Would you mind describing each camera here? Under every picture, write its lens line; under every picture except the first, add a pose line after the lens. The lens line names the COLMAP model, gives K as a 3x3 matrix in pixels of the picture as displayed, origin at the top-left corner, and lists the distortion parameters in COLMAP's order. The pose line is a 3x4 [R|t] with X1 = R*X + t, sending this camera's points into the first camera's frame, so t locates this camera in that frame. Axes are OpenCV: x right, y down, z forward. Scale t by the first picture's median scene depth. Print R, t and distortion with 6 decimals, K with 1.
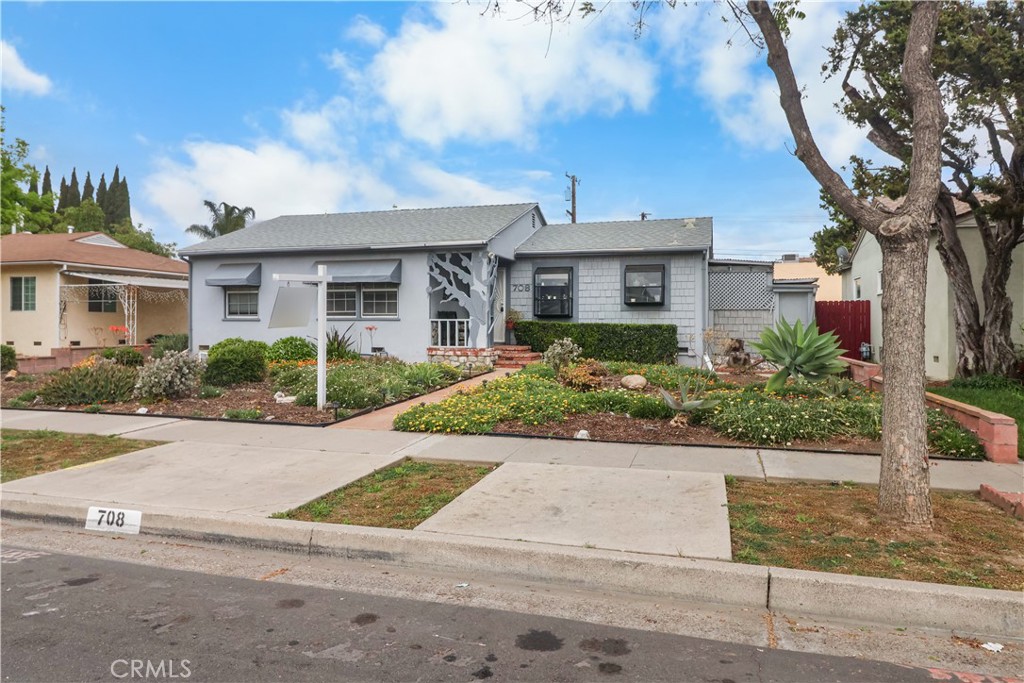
lens RADIAL K [[711.5, 0, 511.3], [0, 711.5, 340.0], [0, 0, 1]] dist [-0.000835, 0.000062]
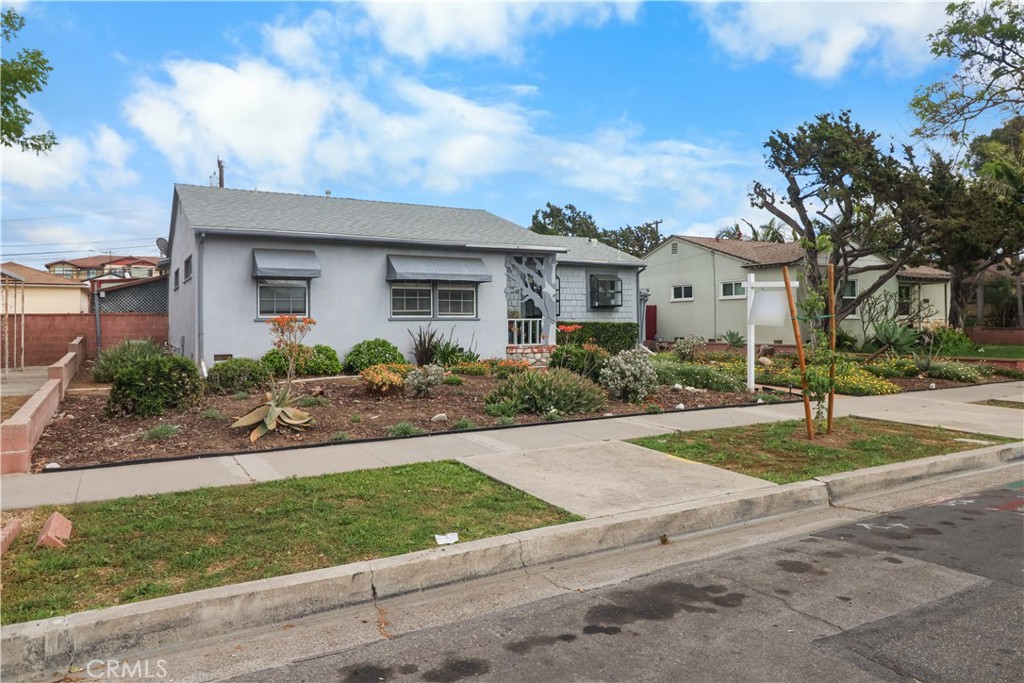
lens RADIAL K [[711.5, 0, 511.3], [0, 711.5, 340.0], [0, 0, 1]] dist [-0.000835, 0.000062]
pose [[0.646762, -0.023809, 0.762320, -0.906128], [0.024010, 0.999653, 0.010851, -0.009785], [-0.762314, 0.011285, 0.647109, 0.328589]]
